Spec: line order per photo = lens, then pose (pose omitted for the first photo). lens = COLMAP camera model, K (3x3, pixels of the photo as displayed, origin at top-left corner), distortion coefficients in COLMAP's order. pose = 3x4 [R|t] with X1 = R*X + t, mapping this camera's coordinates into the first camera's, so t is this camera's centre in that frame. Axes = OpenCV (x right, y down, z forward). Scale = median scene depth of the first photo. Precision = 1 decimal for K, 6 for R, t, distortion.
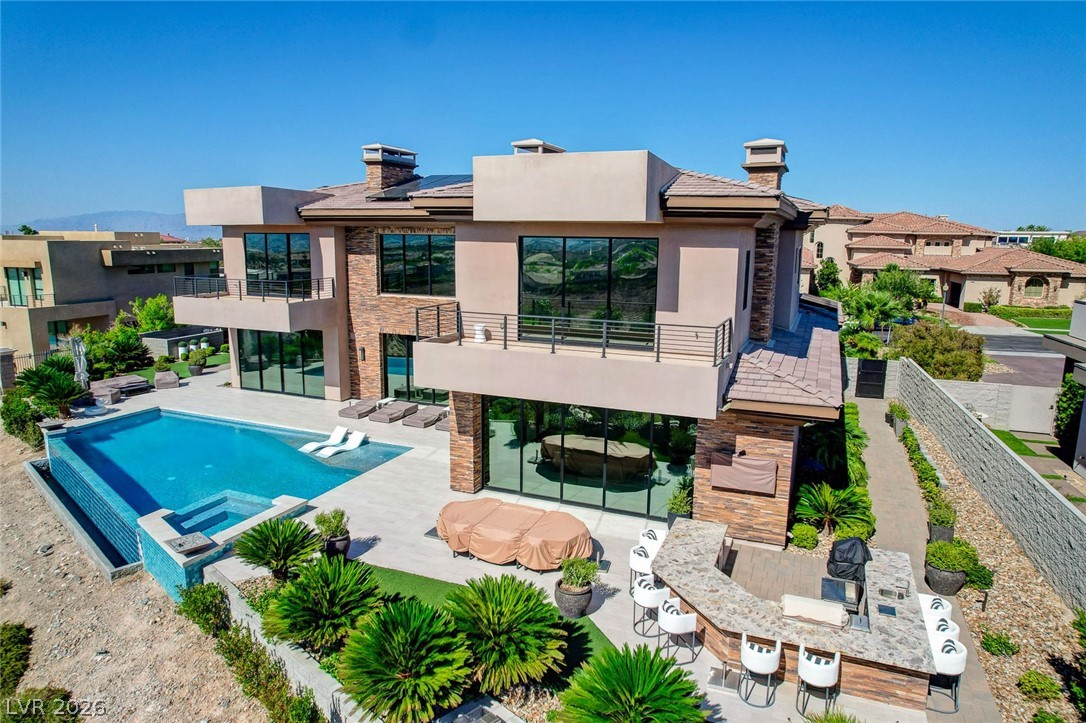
lens RADIAL K [[692.8, 0, 545.6], [0, 692.8, 364.7], [0, 0, 1]] dist [-0.078079, 0.073626]
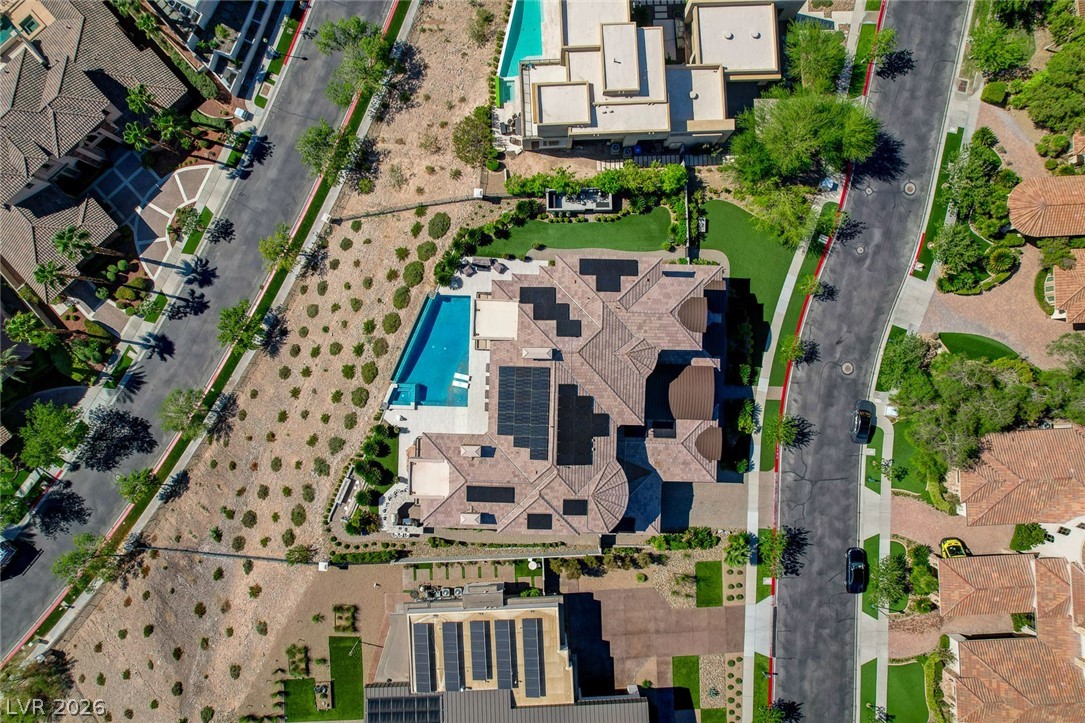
lens RADIAL K [[692.2, 0, 545.1], [0, 692.2, 364.7], [0, 0, 1]] dist [-0.078079, 0.073626]
pose [[0.355187, 0.934776, -0.005943, -0.182408], [-0.177234, 0.073583, 0.981414, -2.626381], [0.917840, -0.347532, 0.191809, 0.622976]]
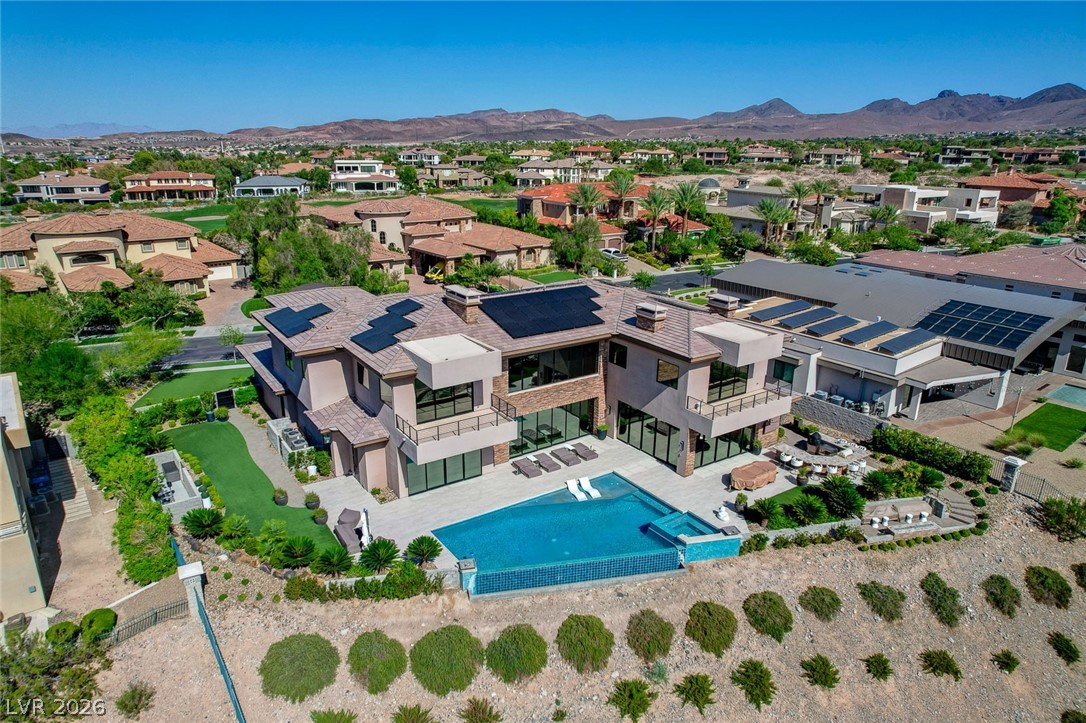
lens RADIAL K [[692.8, 0, 545.6], [0, 692.8, 364.7], [0, 0, 1]] dist [-0.078079, 0.073626]
pose [[0.545758, -0.267082, 0.794239, -1.357339], [0.147535, 0.963664, 0.222677, -0.481452], [-0.824853, -0.004349, 0.565331, 0.082971]]
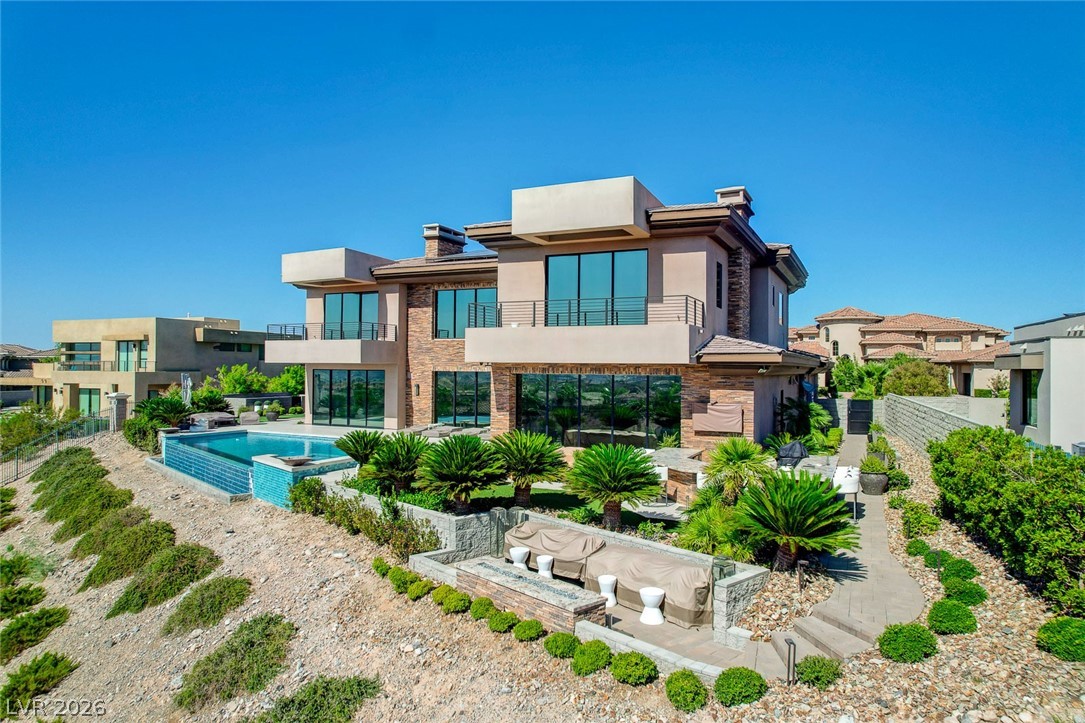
lens RADIAL K [[692.2, 0, 545.1], [0, 692.2, 364.7], [0, 0, 1]] dist [-0.078079, 0.073626]
pose [[0.998530, -0.004069, -0.054047, 0.019555], [-0.006289, 0.981746, -0.190095, 0.168794], [0.053834, 0.190155, 0.980277, -0.165660]]
